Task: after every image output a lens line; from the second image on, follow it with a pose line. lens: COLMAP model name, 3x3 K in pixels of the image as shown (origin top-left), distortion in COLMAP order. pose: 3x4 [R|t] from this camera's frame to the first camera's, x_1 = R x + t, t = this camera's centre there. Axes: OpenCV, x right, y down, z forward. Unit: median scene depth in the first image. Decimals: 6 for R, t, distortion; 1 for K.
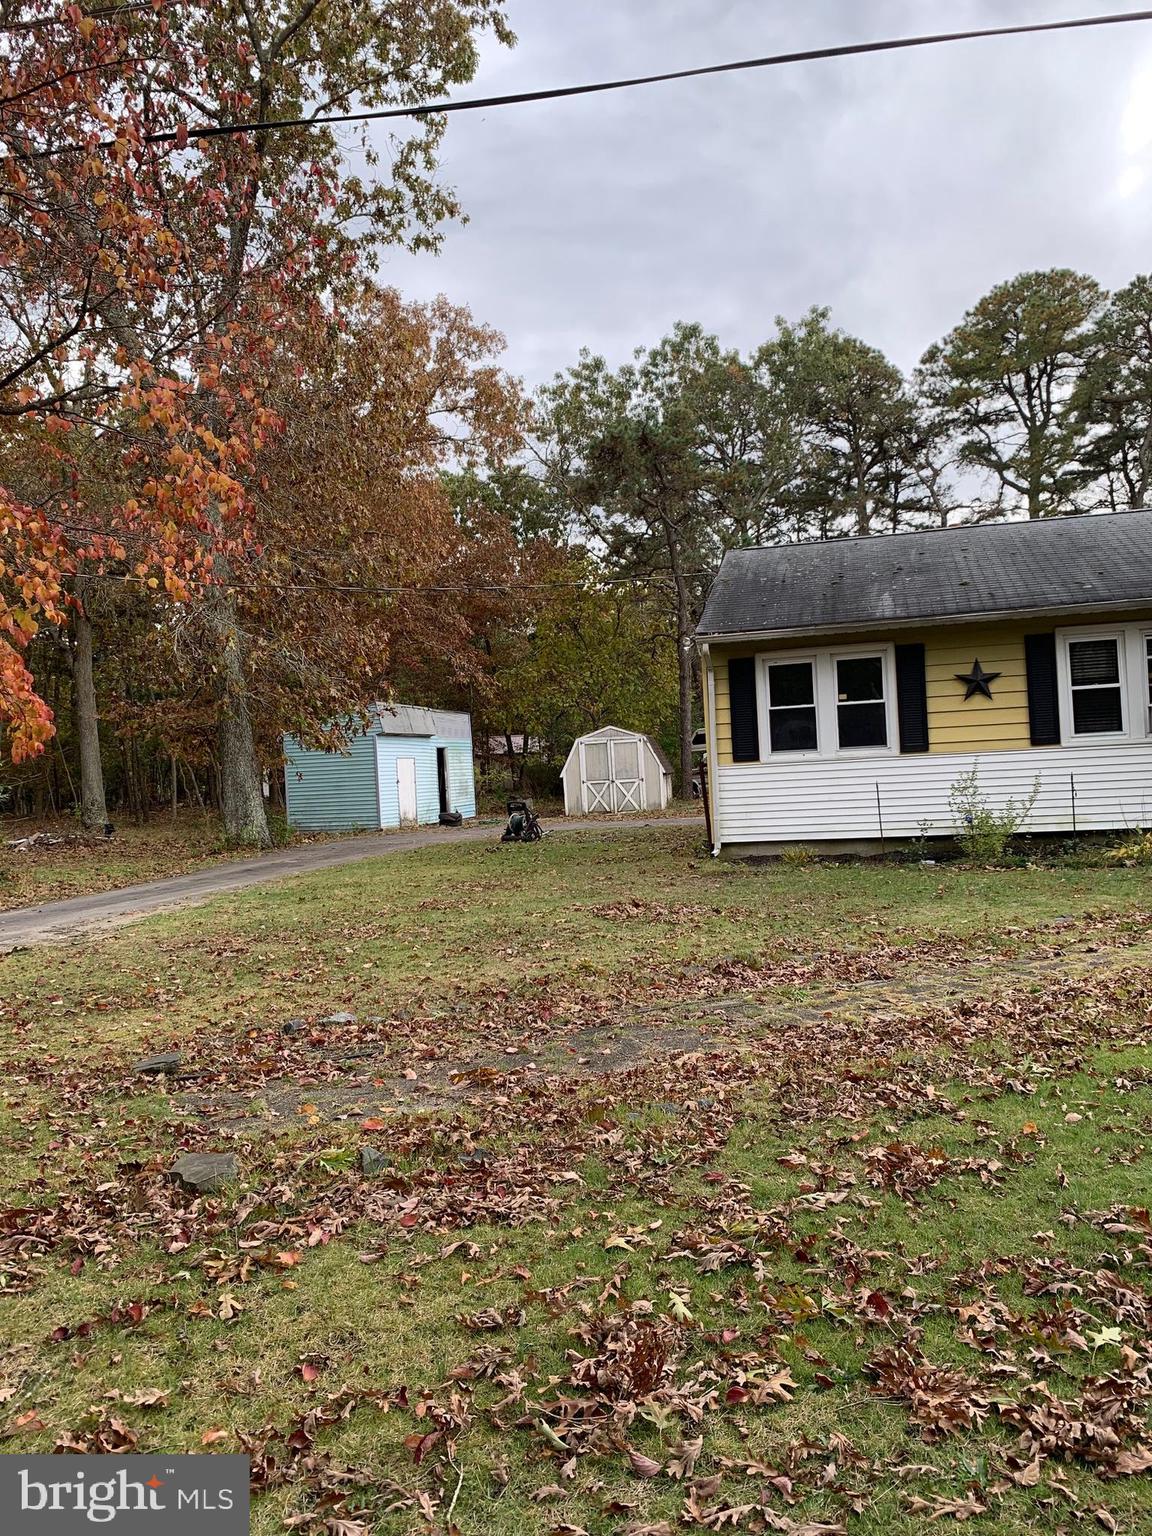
lens RADIAL K [[1164.7, 0, 581.5], [0, 1164.7, 763.7], [0, 0, 1]] dist [0.047151, -0.041310]
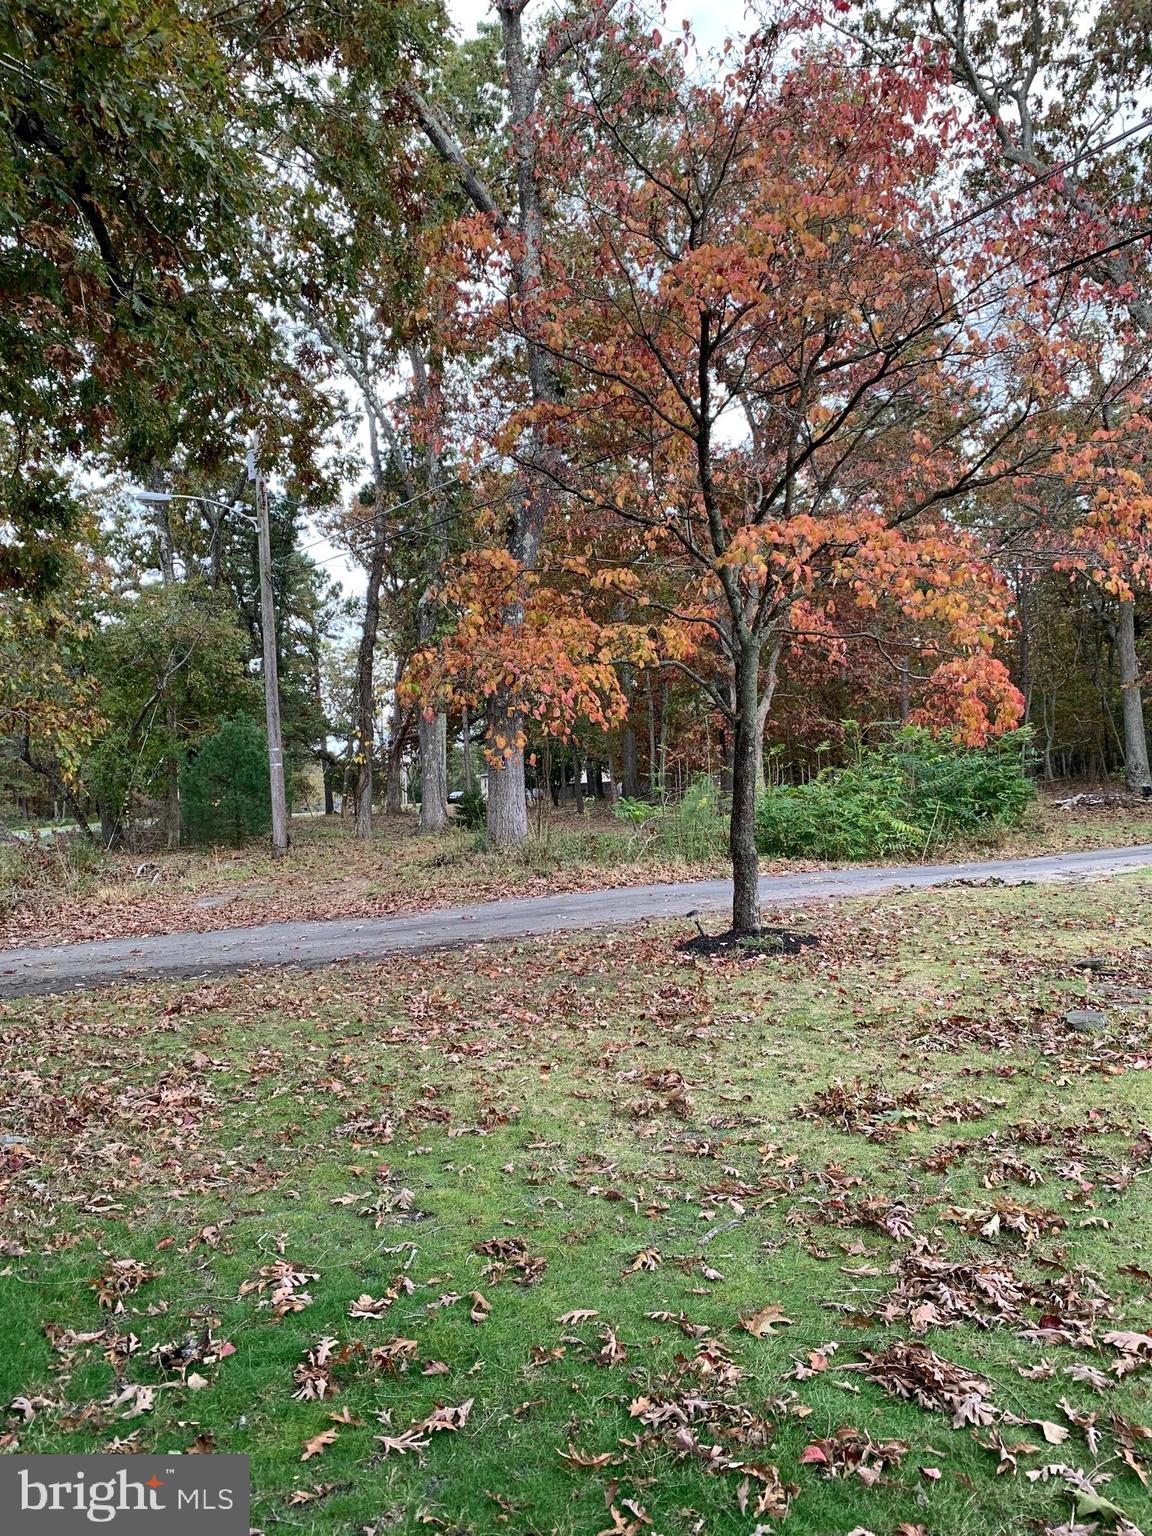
lens RADIAL K [[1164.7, 0, 577.5], [0, 1164.7, 766.9], [0, 0, 1]] dist [0.047151, -0.041310]
pose [[0.651679, 0.003677, -0.758486, 0.359061], [0.021480, 0.999498, 0.023300, -0.010430], [0.758191, -0.031476, 0.651273, -0.392448]]
